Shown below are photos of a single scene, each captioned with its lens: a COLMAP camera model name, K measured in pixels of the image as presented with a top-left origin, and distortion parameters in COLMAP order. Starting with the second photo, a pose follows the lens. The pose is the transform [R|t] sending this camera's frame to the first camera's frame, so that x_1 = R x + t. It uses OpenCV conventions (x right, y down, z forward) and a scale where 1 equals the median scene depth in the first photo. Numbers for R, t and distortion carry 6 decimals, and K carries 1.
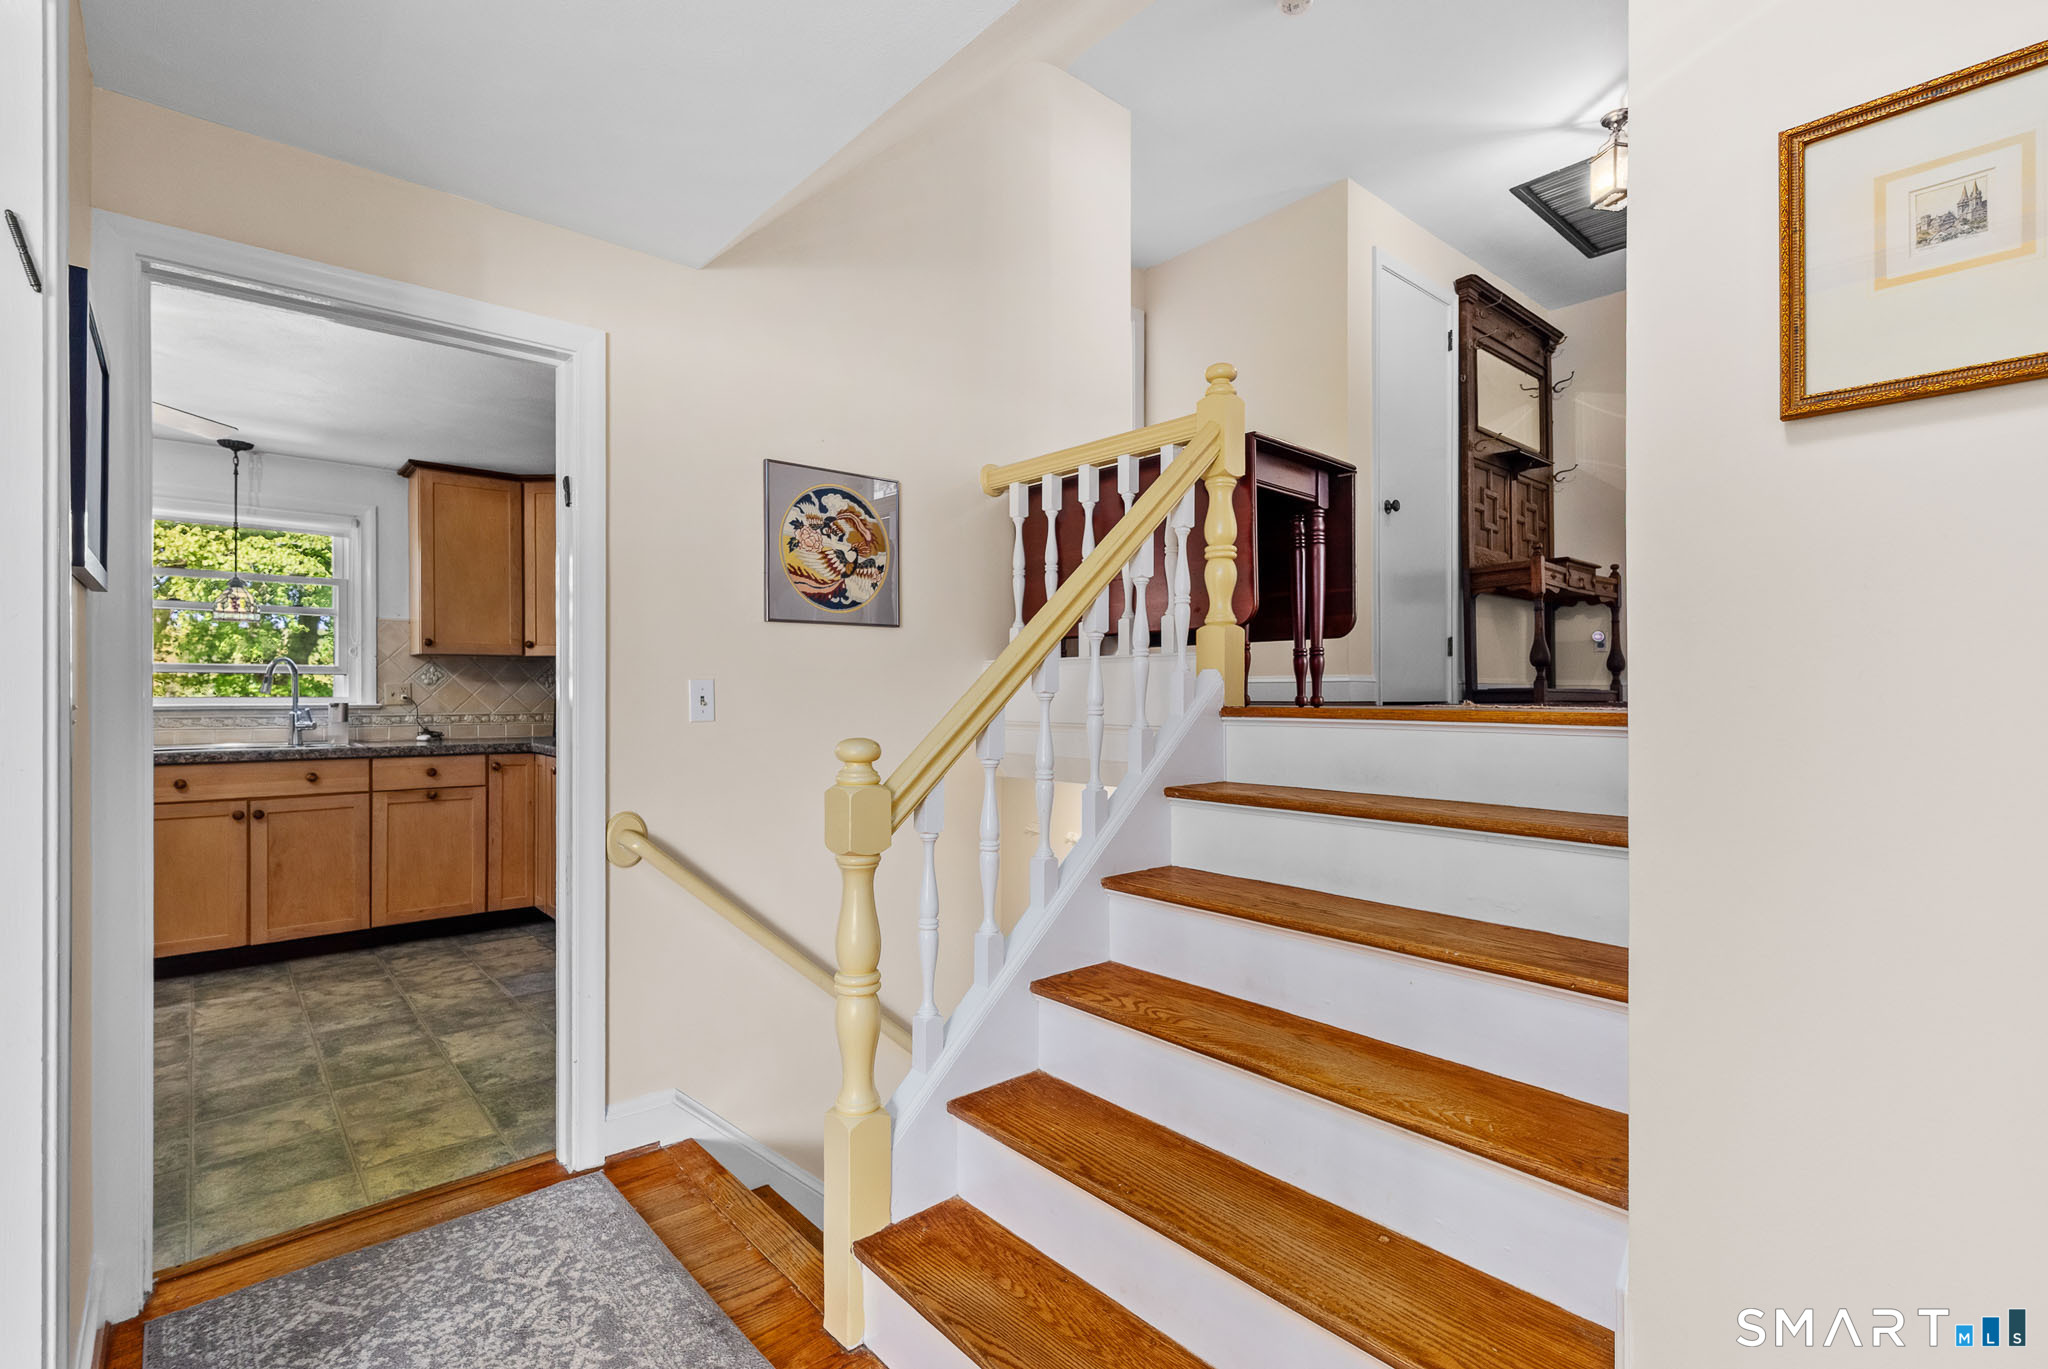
lens RADIAL K [[946.9, 0, 1024.2], [0, 946.9, 688.8], [0, 0, 1]] dist [0.016305, 0.000161]
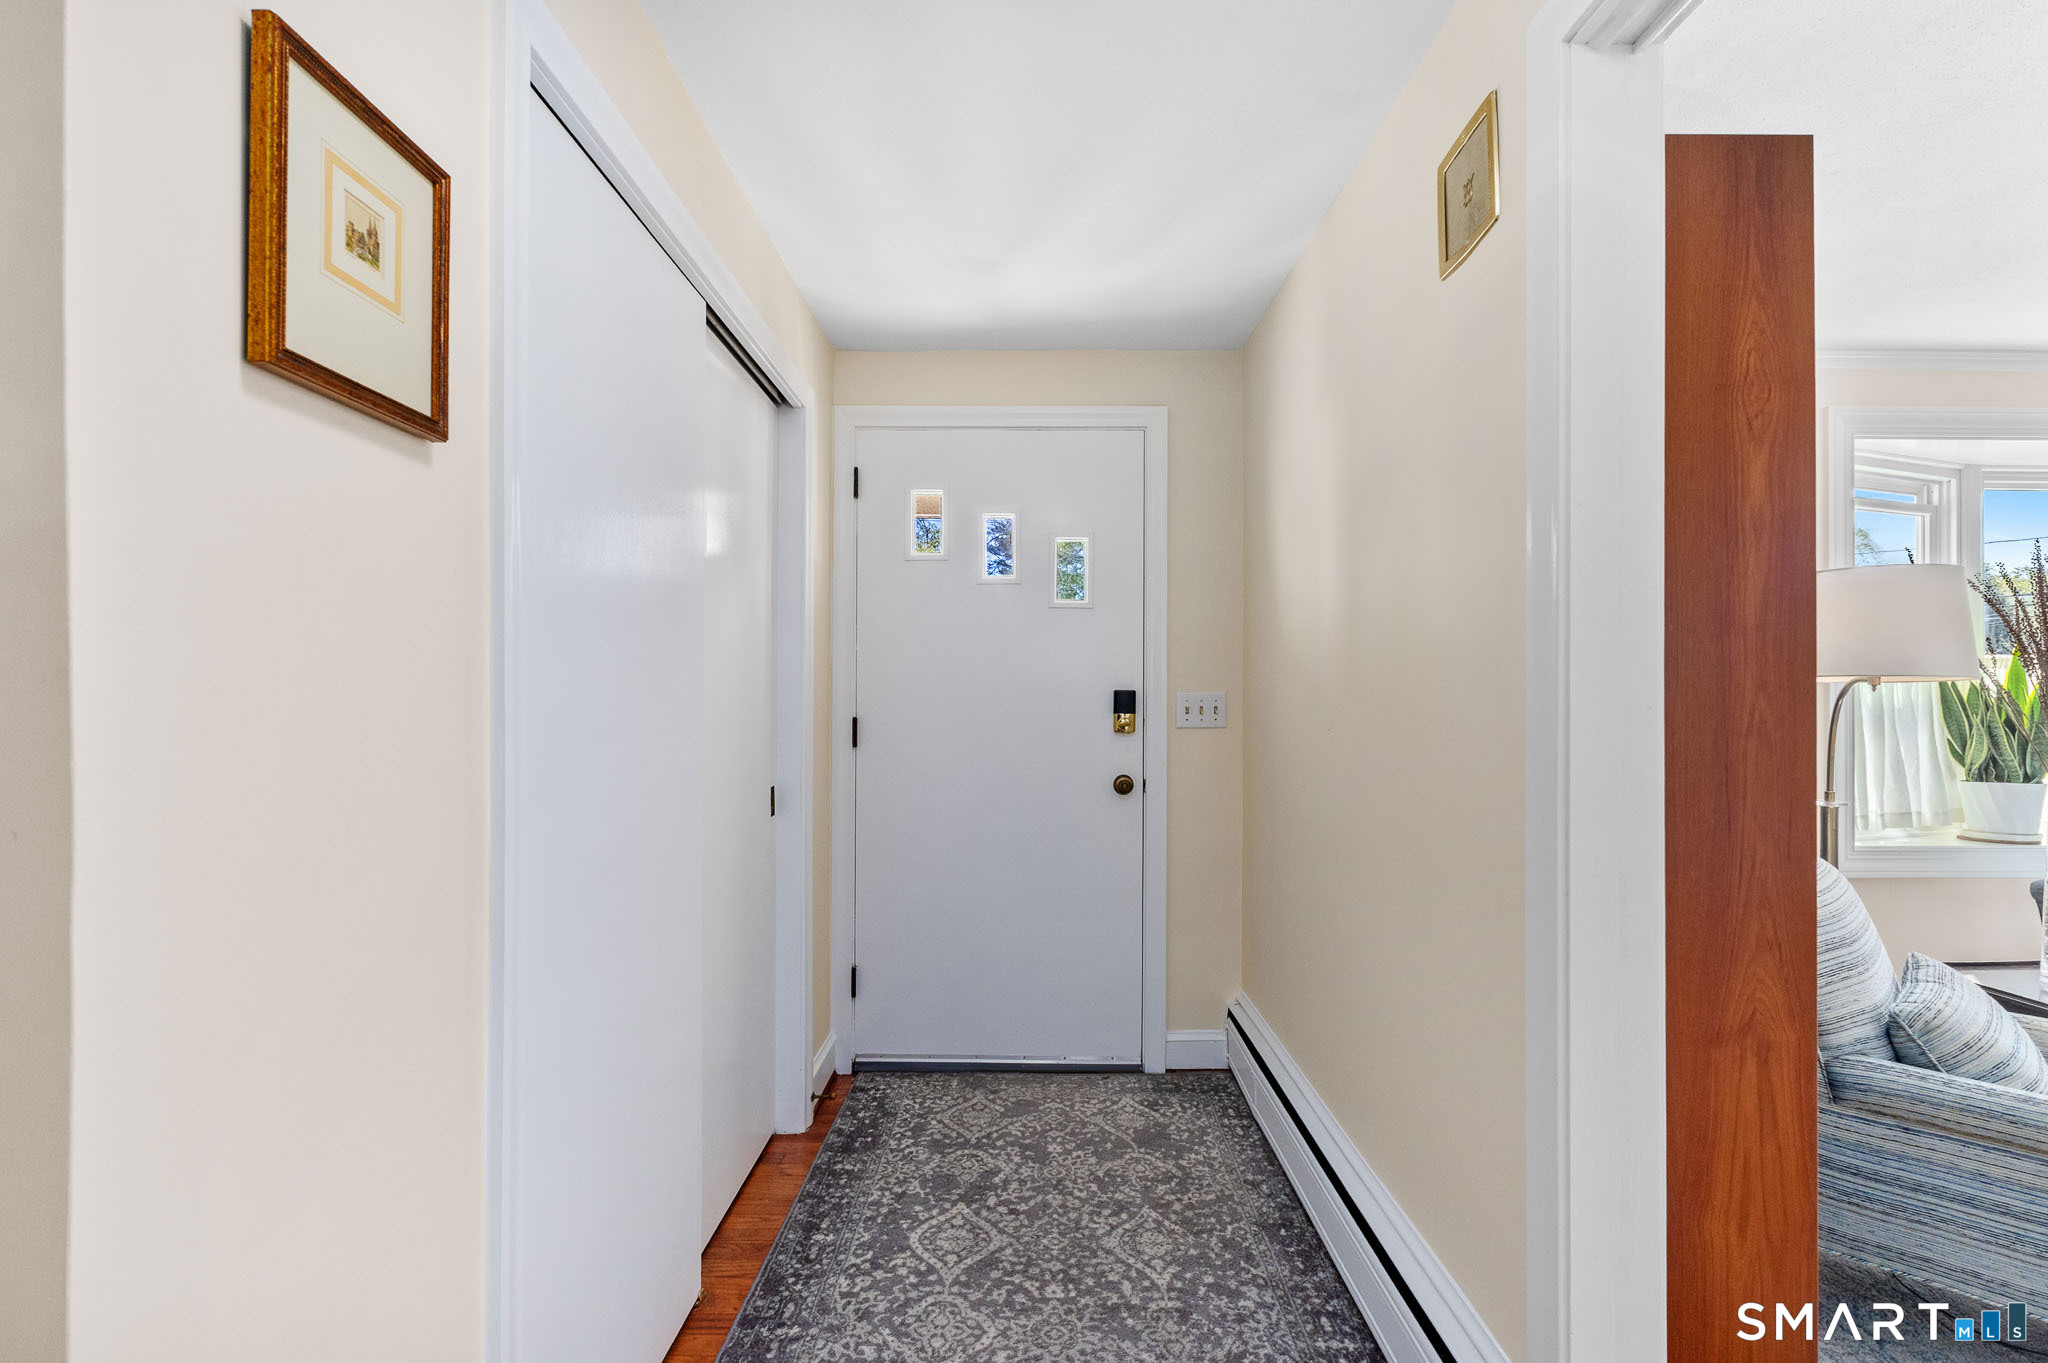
lens RADIAL K [[922.9, 0, 1018.1], [0, 922.9, 688.5], [0, 0, 1]] dist [-0.002213, -0.000639]
pose [[-0.744989, 0.001202, 0.667075, -0.208841], [-0.003170, 0.999981, -0.005343, -0.002103], [-0.667069, -0.006095, -0.744971, 1.176609]]
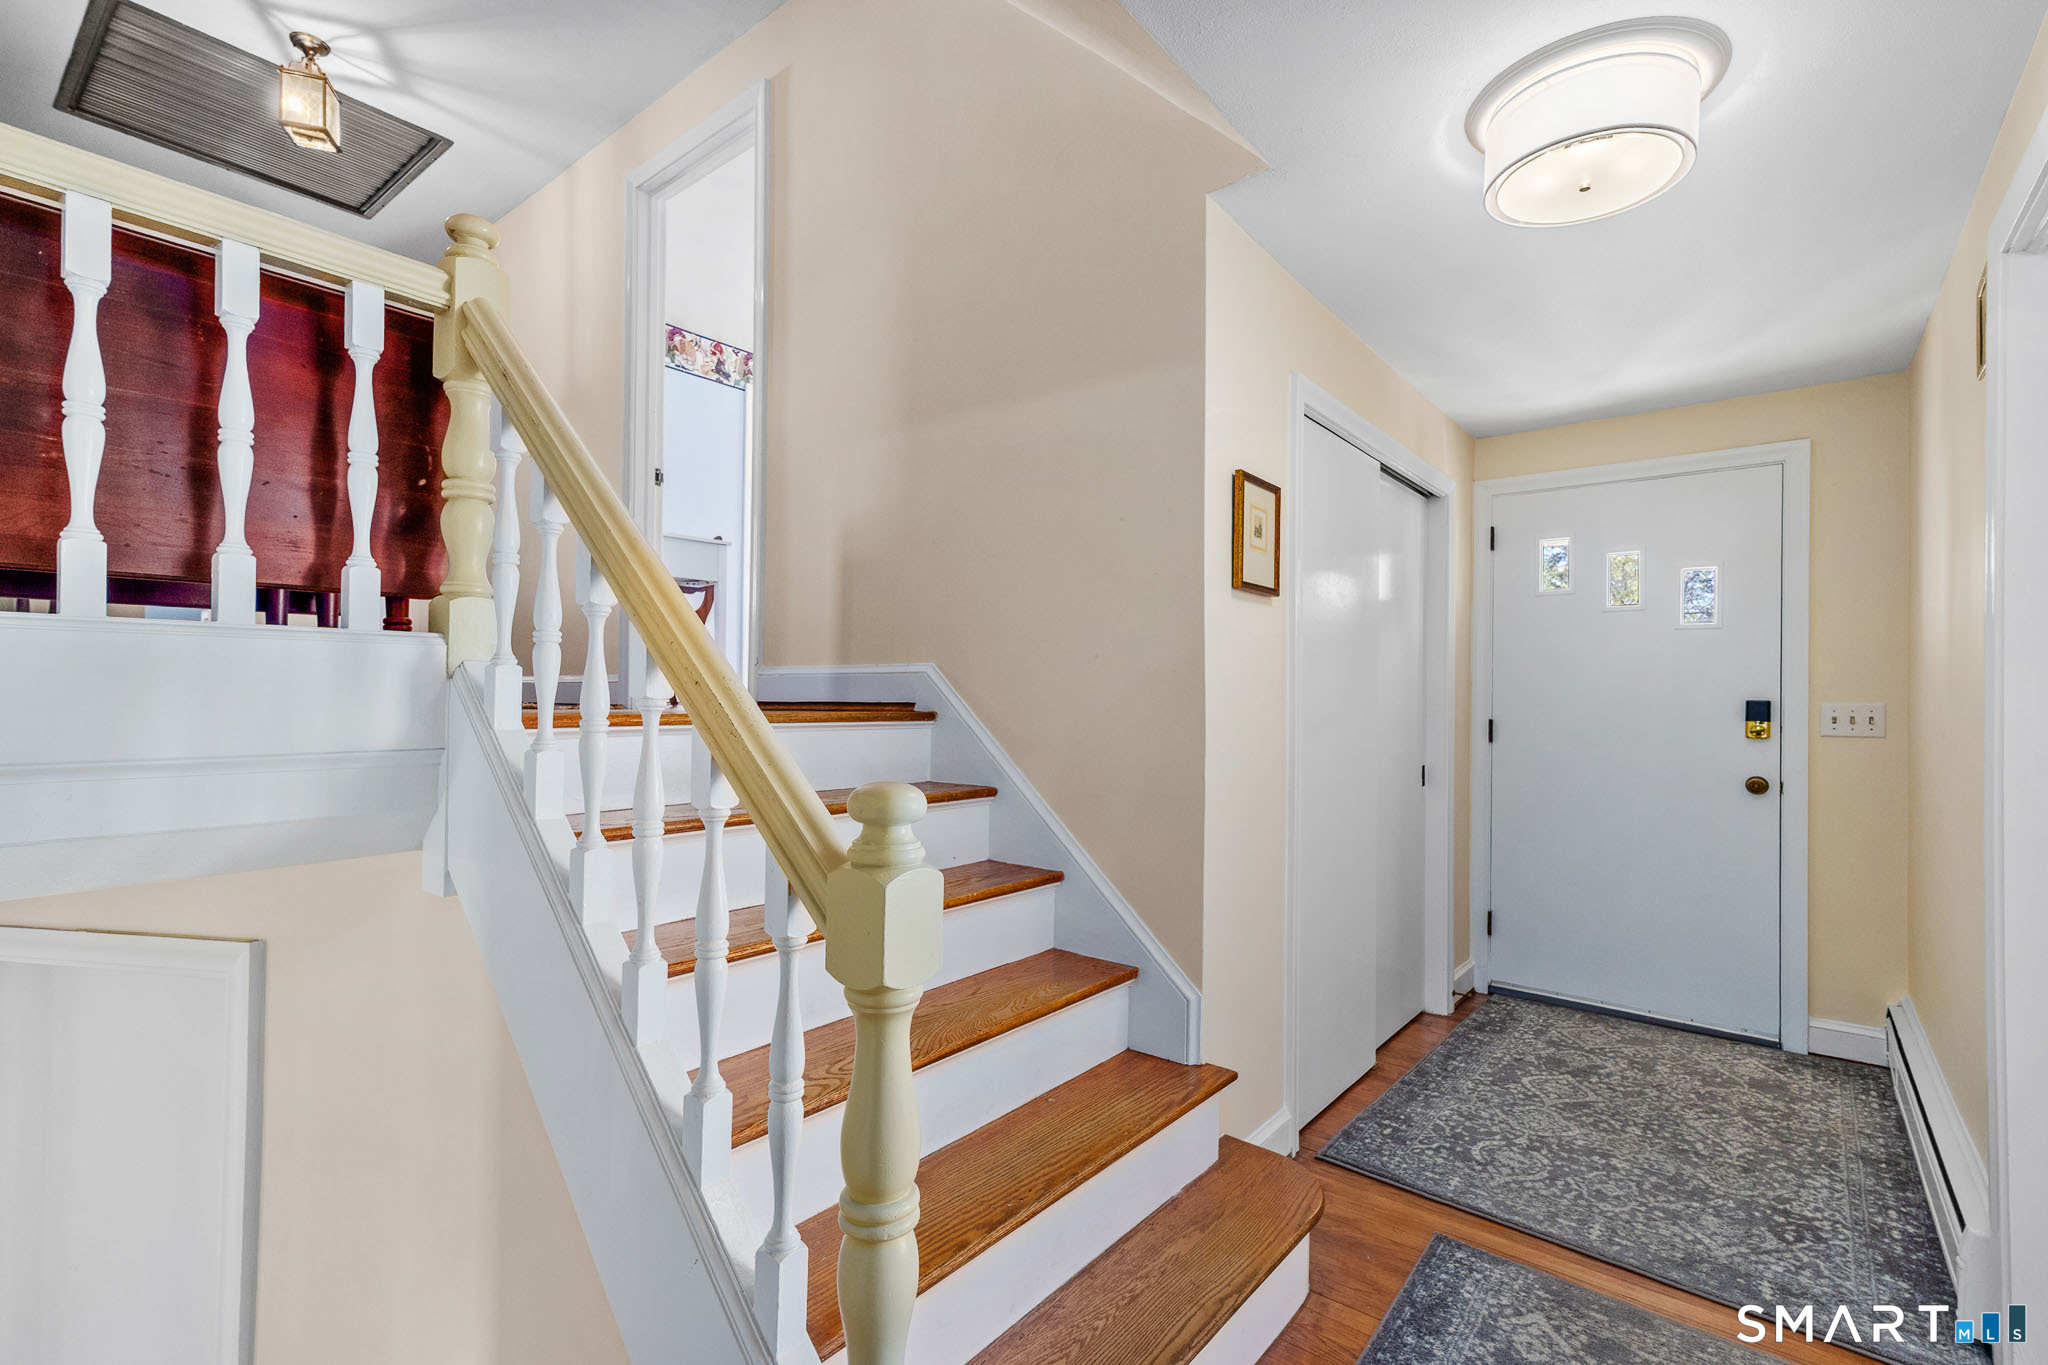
lens RADIAL K [[946.9, 0, 1024.2], [0, 946.9, 686.8], [0, 0, 1]] dist [0.016305, 0.000161]
pose [[-0.175028, 0.005544, 0.984548, -1.472707], [-0.011057, 0.999910, -0.007596, -0.007306], [-0.984501, -0.012216, -0.174950, 1.971398]]
